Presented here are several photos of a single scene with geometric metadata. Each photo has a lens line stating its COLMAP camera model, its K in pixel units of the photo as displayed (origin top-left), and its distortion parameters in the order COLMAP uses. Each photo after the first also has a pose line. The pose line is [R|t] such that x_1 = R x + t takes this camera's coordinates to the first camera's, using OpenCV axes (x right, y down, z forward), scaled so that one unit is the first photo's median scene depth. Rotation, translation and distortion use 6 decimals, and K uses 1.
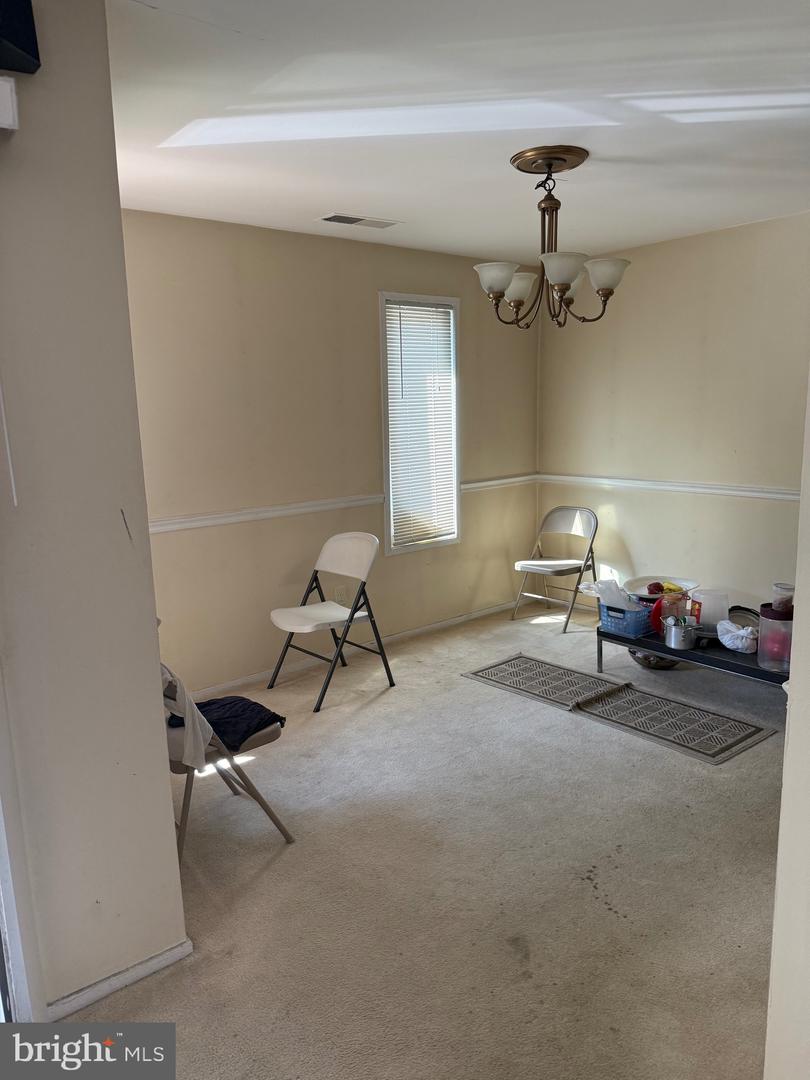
lens RADIAL K [[759.5, 0, 398.4], [0, 759.5, 542.8], [0, 0, 1]] dist [0.037358, -0.051482]
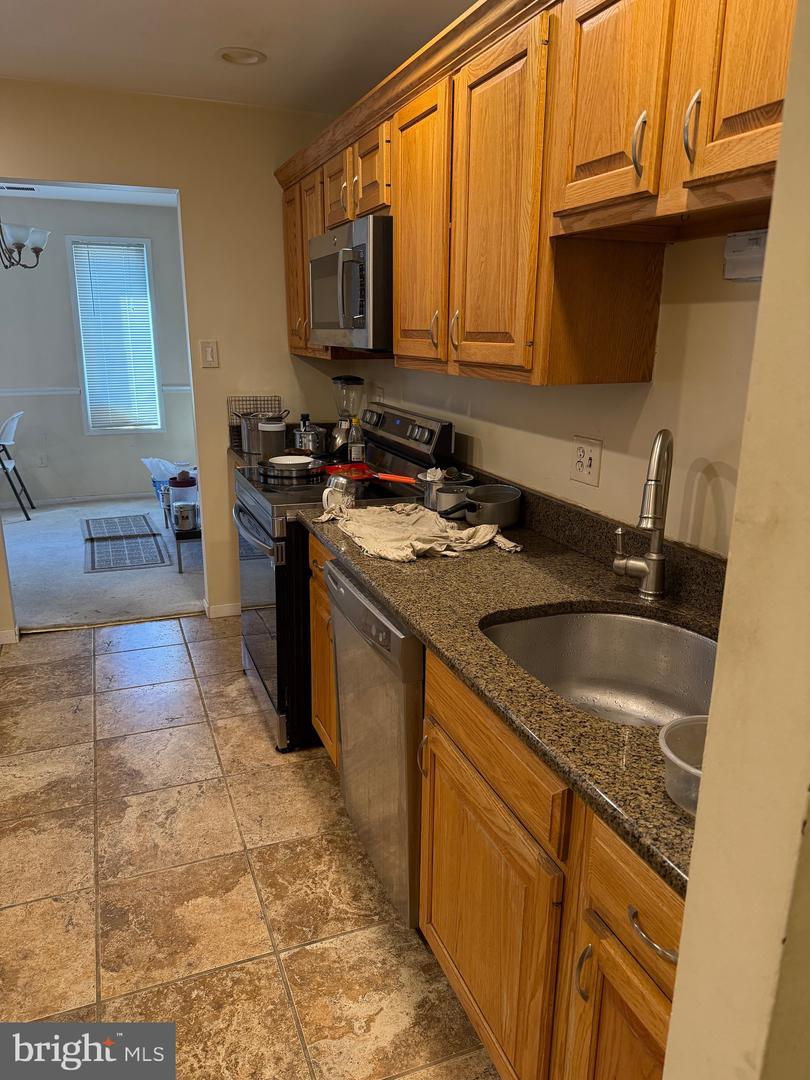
lens RADIAL K [[763.2, 0, 405.0], [0, 763.2, 540.0], [0, 0, 1]] dist [0.044586, -0.055634]
pose [[0.961871, 0.116793, -0.247312, 0.947306], [-0.091877, 0.989672, 0.110032, -0.000547], [0.257609, -0.083114, 0.962668, -0.203386]]
